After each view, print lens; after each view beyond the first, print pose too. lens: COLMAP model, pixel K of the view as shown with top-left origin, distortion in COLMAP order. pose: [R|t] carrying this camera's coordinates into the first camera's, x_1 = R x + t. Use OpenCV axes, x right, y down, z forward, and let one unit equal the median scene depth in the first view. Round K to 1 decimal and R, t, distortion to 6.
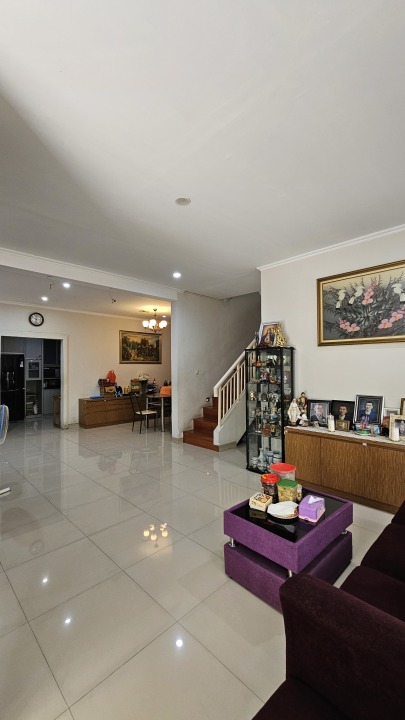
lens RADIAL K [[294.0, 0, 204.8], [0, 294.0, 360.5], [0, 0, 1]] dist [0.002473, 0.000489]
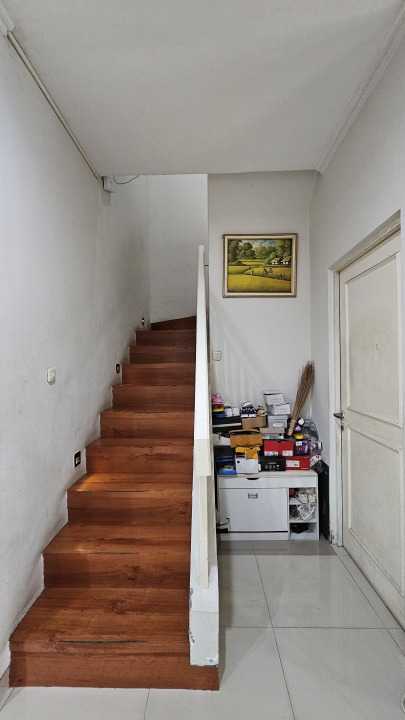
lens RADIAL K [[294.0, 0, 203.2], [0, 294.0, 360.0], [0, 0, 1]] dist [0.002473, 0.000489]
pose [[0.712693, 0.010732, 0.701394, -0.193763], [-0.017014, 0.999853, 0.001990, 0.034989], [-0.701270, -0.013351, 0.712771, 1.110624]]
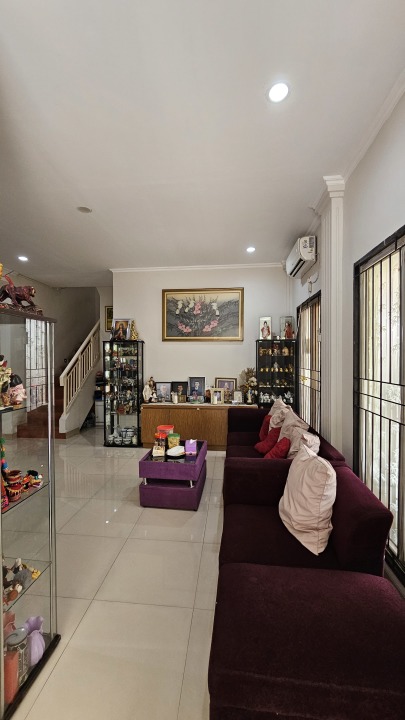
lens RADIAL K [[294.0, 0, 201.4], [0, 294.0, 359.1], [0, 0, 1]] dist [0.002473, 0.000489]
pose [[0.771839, 0.002773, 0.635812, -0.327600], [-0.019002, 0.999644, 0.018708, 0.003396], [-0.635534, -0.026522, 0.771617, -0.127759]]
